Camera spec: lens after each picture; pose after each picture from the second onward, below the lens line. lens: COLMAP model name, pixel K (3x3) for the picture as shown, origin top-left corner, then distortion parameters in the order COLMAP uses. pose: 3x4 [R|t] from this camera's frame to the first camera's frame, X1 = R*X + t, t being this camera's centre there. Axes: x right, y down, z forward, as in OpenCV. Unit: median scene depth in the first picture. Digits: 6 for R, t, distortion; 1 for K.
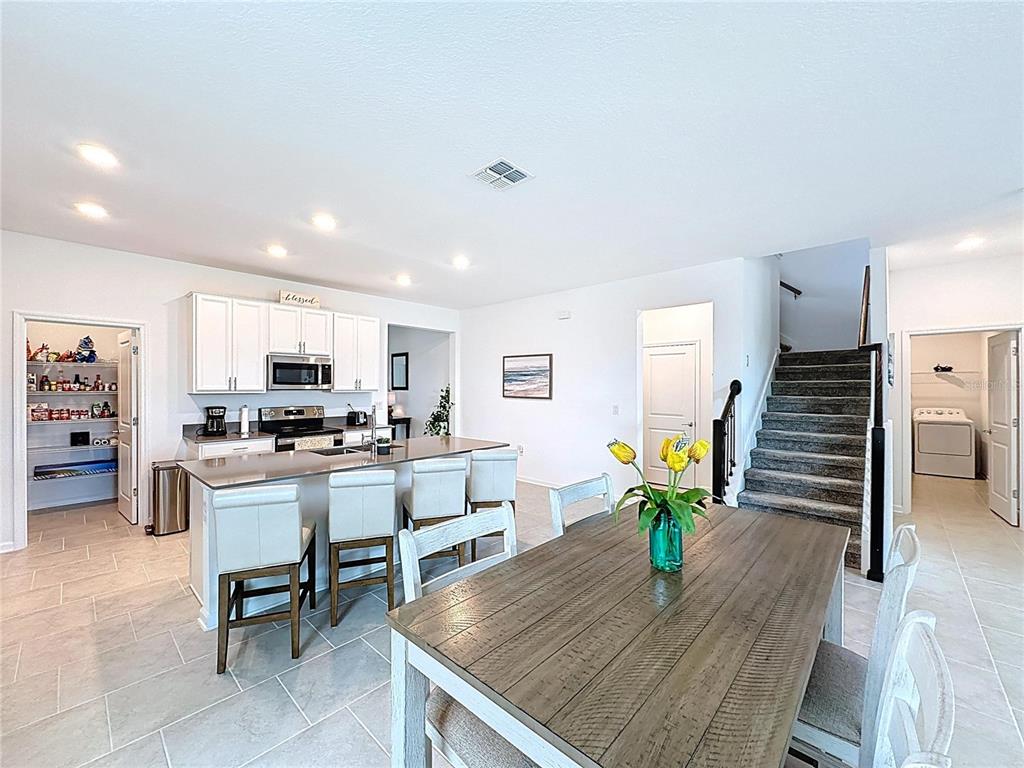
lens RADIAL K [[414.3, 0, 516.6], [0, 414.3, 386.6], [0, 0, 1]] dist [-0.002241, -0.000419]
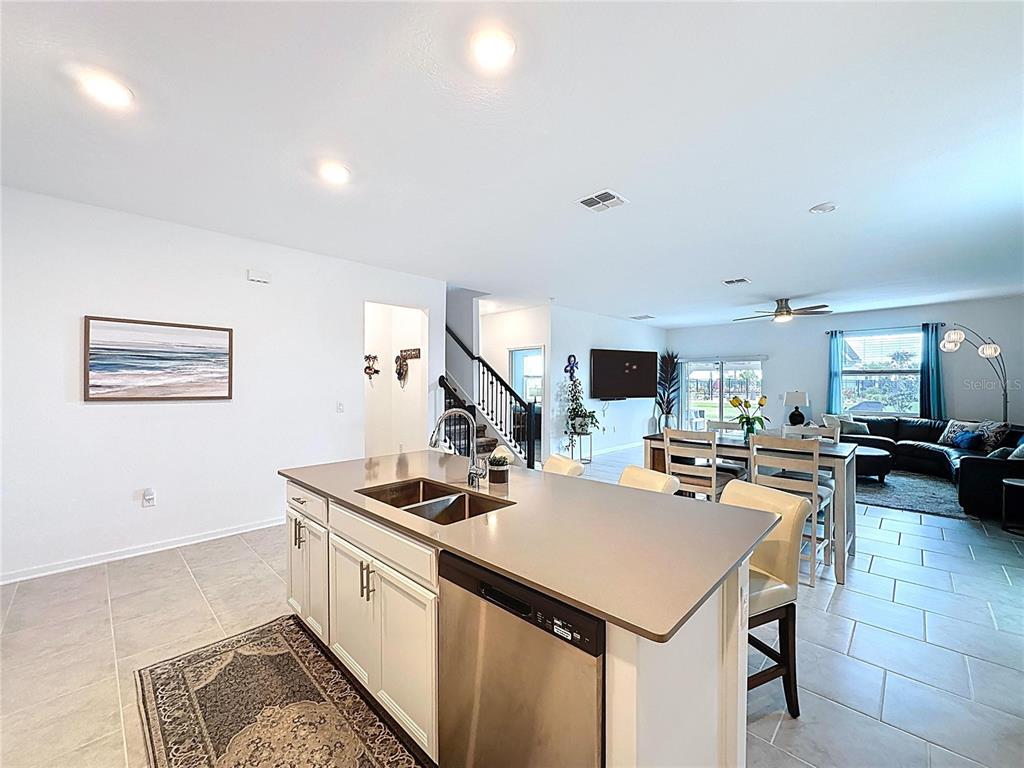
lens RADIAL K [[414.3, 0, 511.6], [0, 414.3, 385.8], [0, 0, 1]] dist [-0.002241, -0.000419]
pose [[0.027119, -0.003286, 0.999627, -0.663576], [0.001740, 0.999993, 0.003240, 0.009923], [-0.999631, 0.001652, 0.027125, 0.657620]]
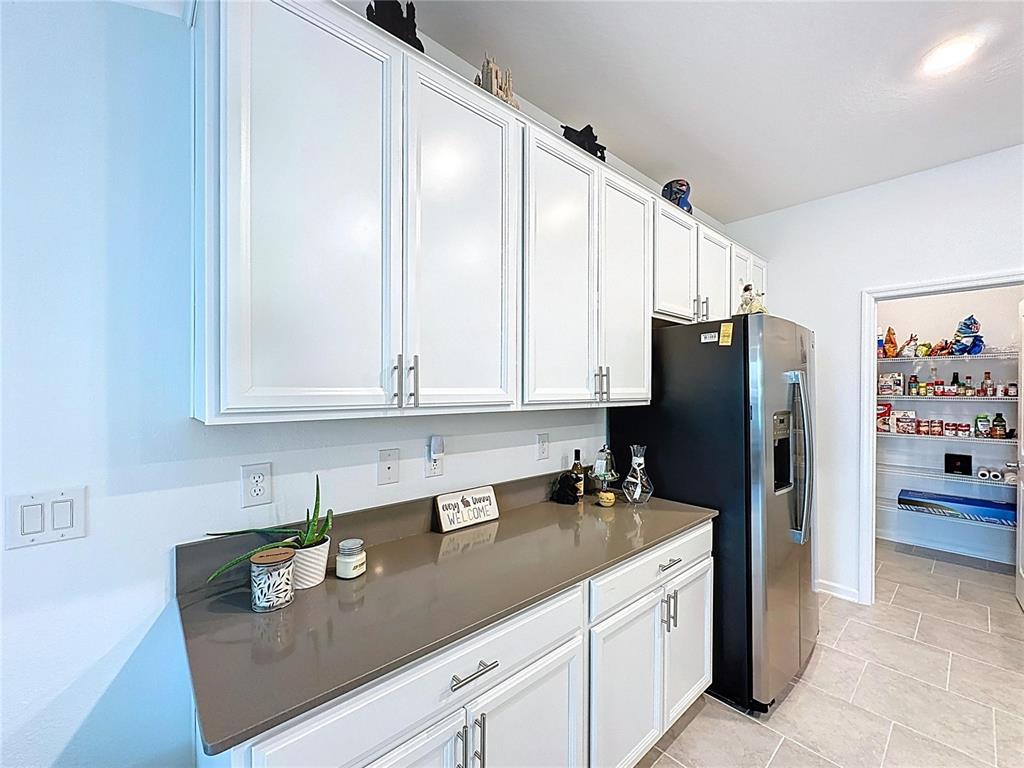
lens RADIAL K [[414.3, 0, 517.8], [0, 414.3, 392.4], [0, 0, 1]] dist [-0.002241, -0.000419]
pose [[-0.097629, 0.005990, -0.995205, -0.287286], [-0.005192, 0.999965, 0.006528, 0.003814], [0.995209, 0.005804, -0.097595, 0.324251]]
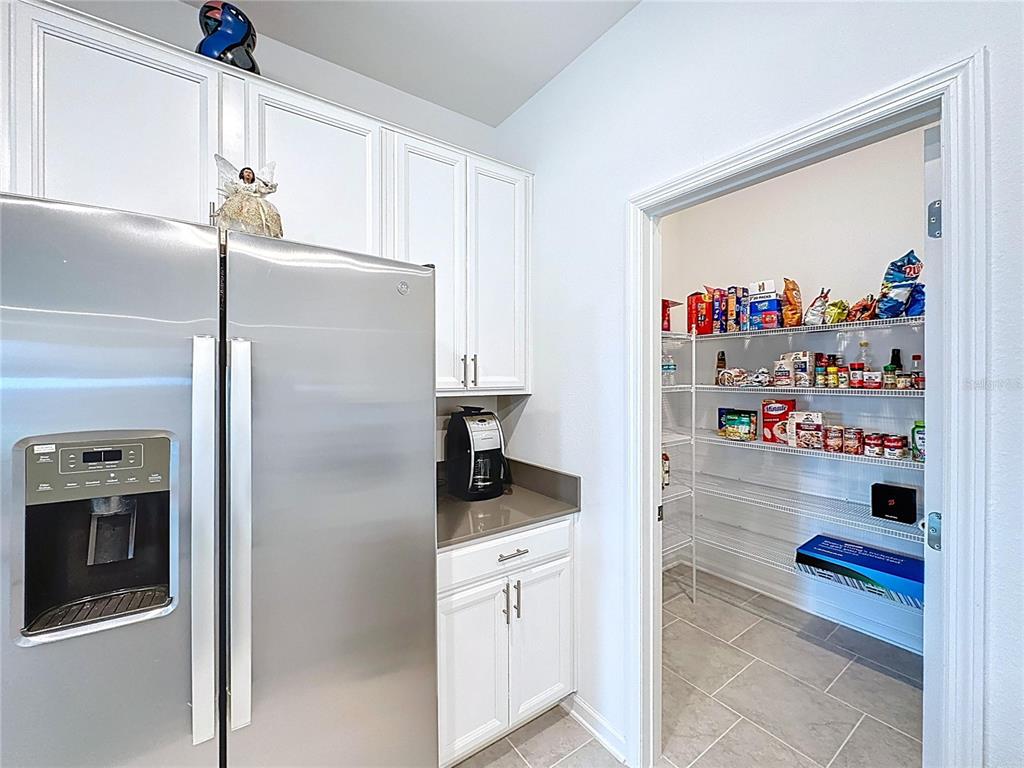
lens RADIAL K [[414.3, 0, 512.3], [0, 414.3, 379.5], [0, 0, 1]] dist [-0.002241, -0.000419]
pose [[-0.213304, 0.001851, -0.976984, -0.567997], [-0.001835, 0.999996, 0.002295, 0.001762], [0.976984, 0.002282, -0.213300, 0.713971]]
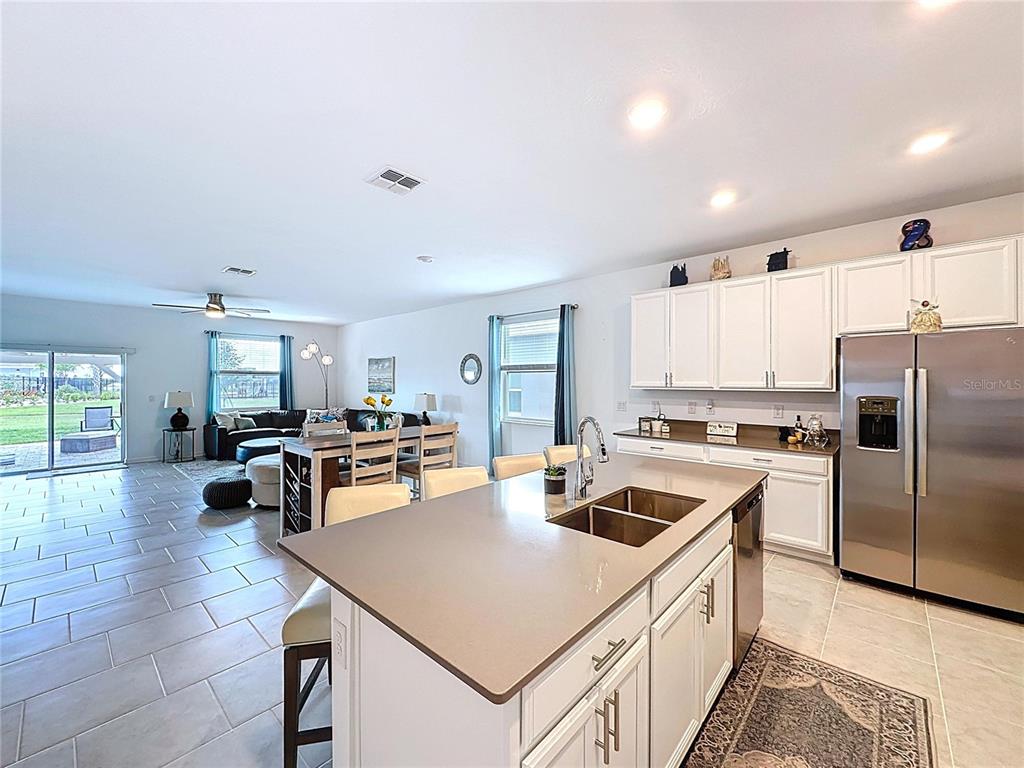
lens RADIAL K [[414.3, 0, 511.6], [0, 414.3, 382.3], [0, 0, 1]] dist [-0.002241, -0.000419]
pose [[-0.999998, 0.000384, -0.002014, -0.182226], [0.000374, 0.999990, 0.004561, -0.000072], [0.002016, 0.004560, -0.999988, 1.097200]]
